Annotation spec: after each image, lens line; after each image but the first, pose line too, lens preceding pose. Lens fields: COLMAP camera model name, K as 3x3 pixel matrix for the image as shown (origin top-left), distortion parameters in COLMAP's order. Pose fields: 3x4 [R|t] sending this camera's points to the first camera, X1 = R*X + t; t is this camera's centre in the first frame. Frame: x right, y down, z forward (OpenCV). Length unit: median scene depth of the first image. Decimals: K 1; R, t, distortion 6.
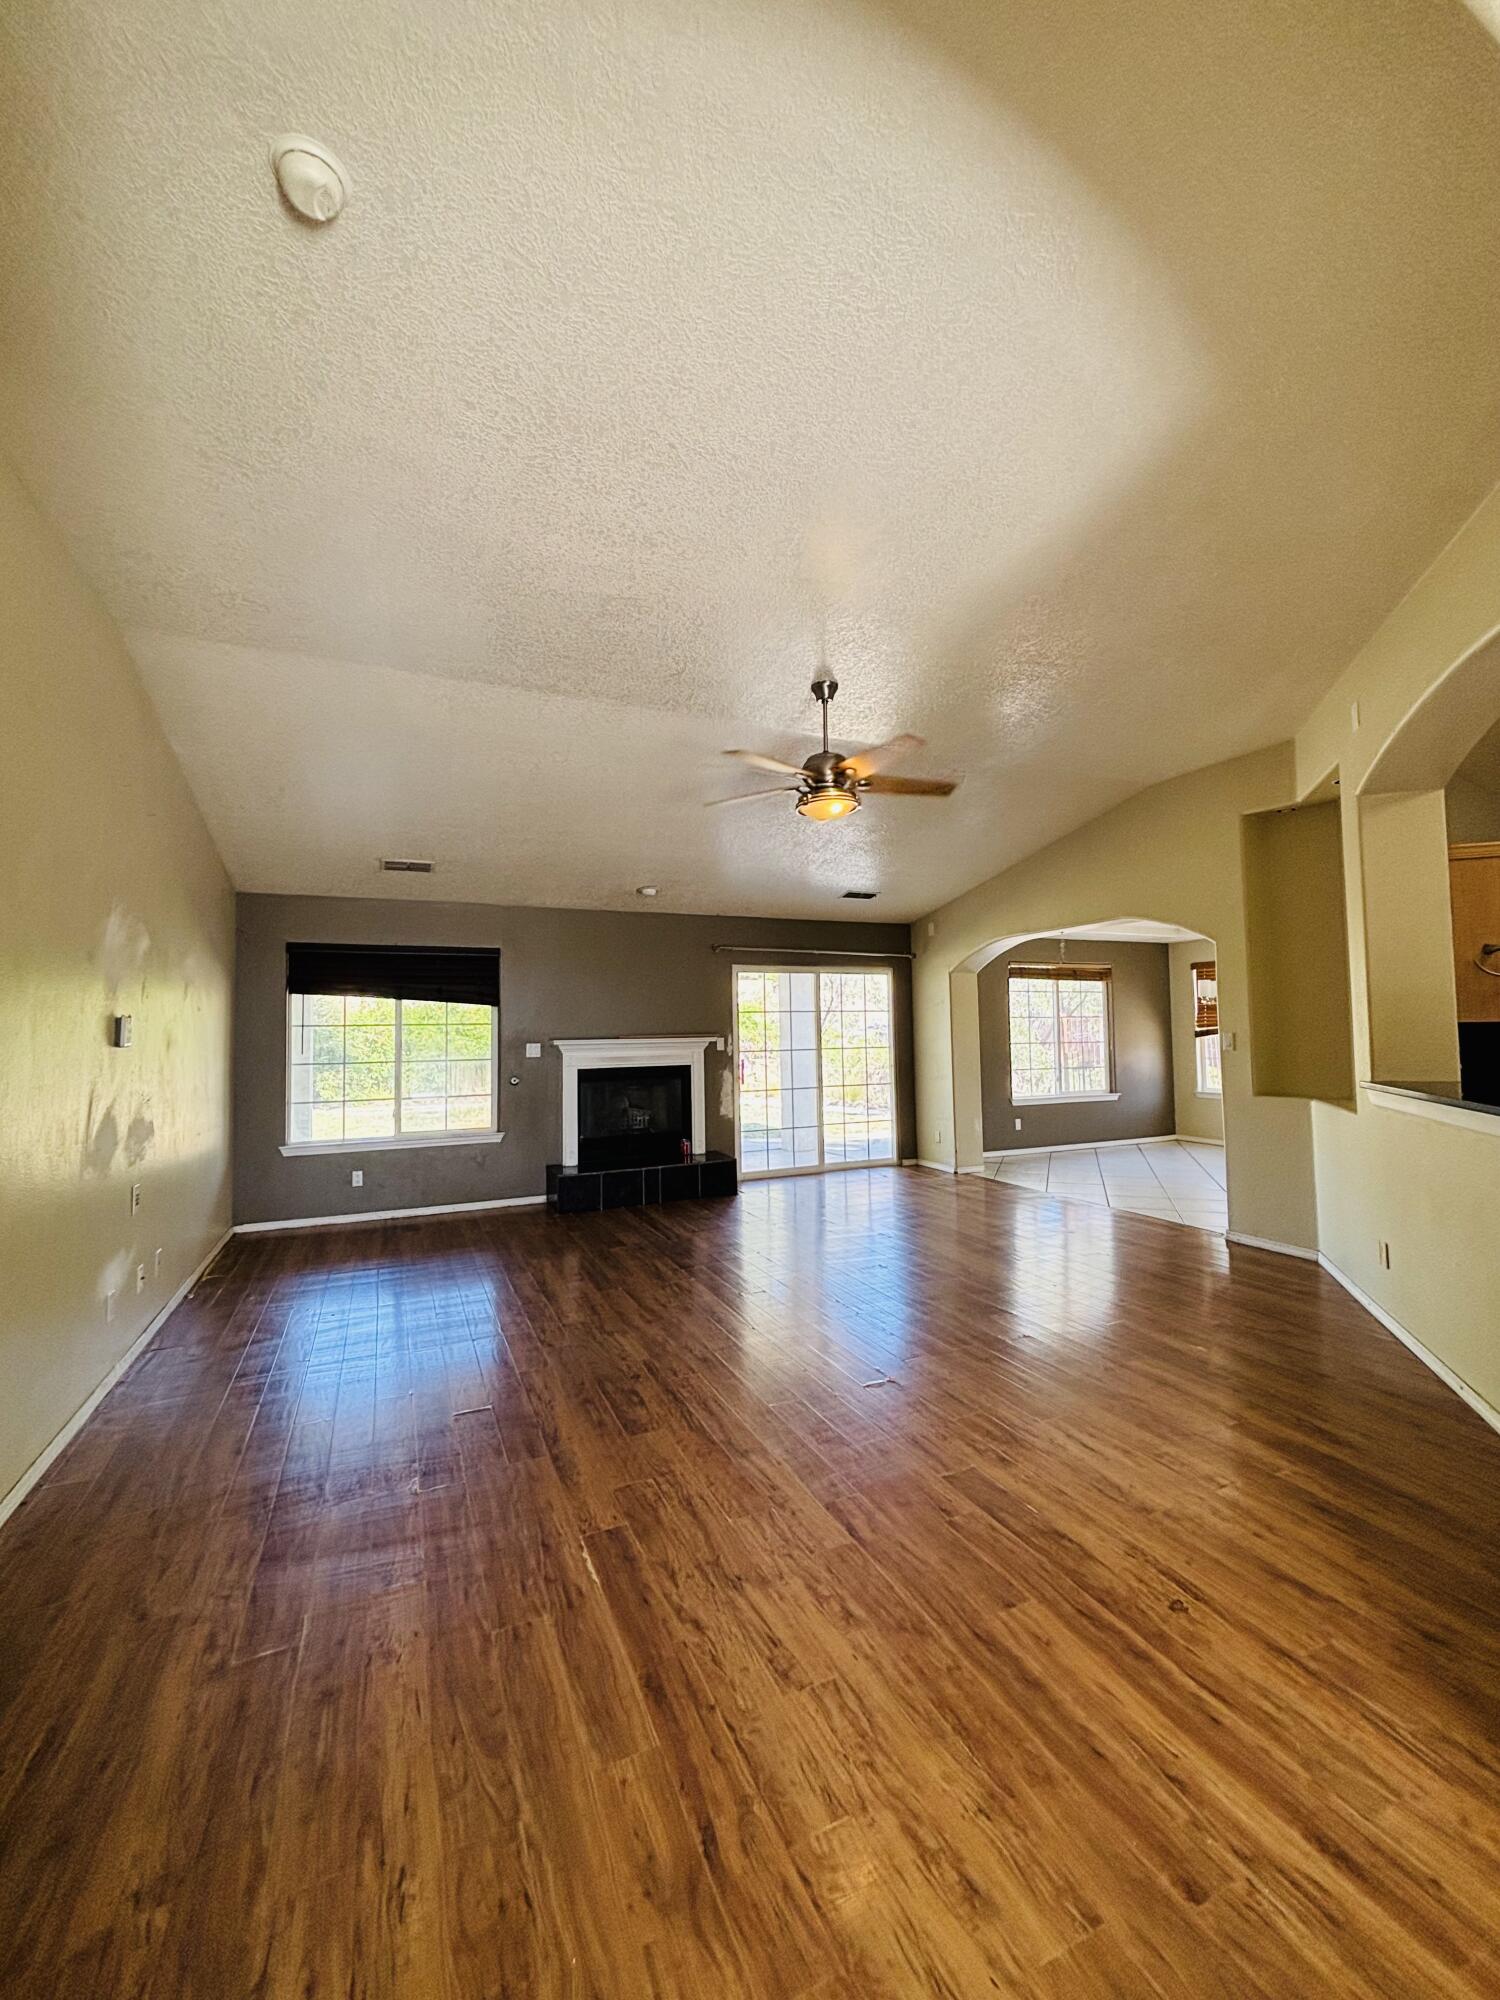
lens RADIAL K [[812.3, 0, 760.5], [0, 812.3, 997.0], [0, 0, 1]] dist [0.009308, -0.000034]
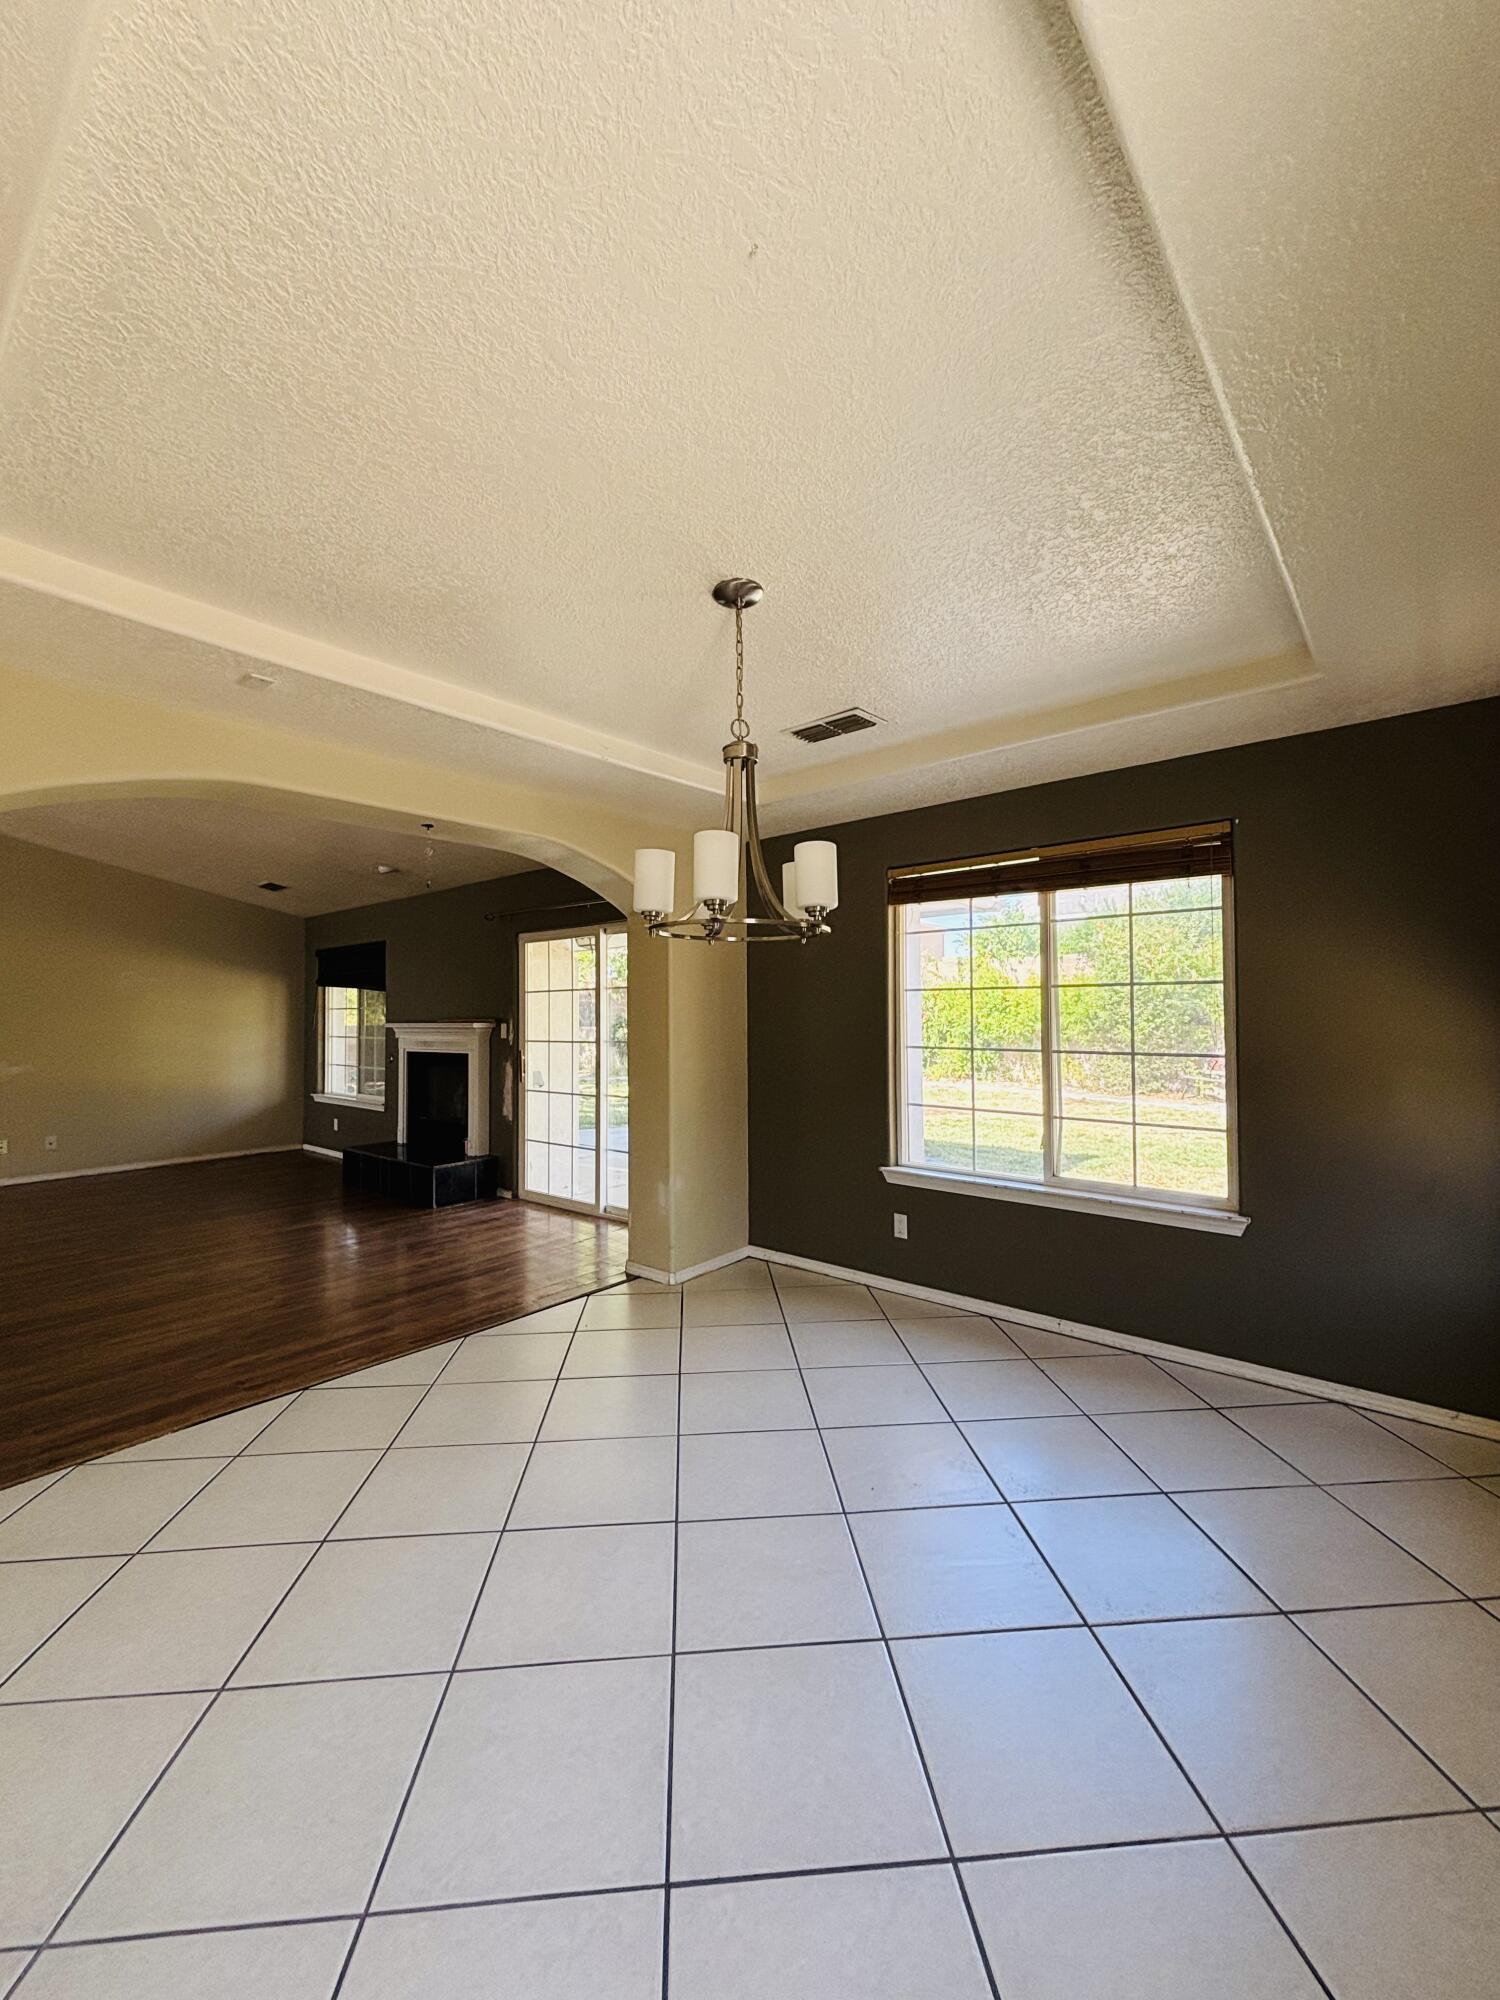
lens RADIAL K [[812.3, 0, 760.5], [0, 812.3, 997.0], [0, 0, 1]] dist [0.009308, -0.000034]
pose [[0.426453, -0.004064, -0.904501, 0.827495], [0.047308, 0.998721, 0.017817, 0.020246], [0.903272, -0.050389, 0.426100, 0.883190]]
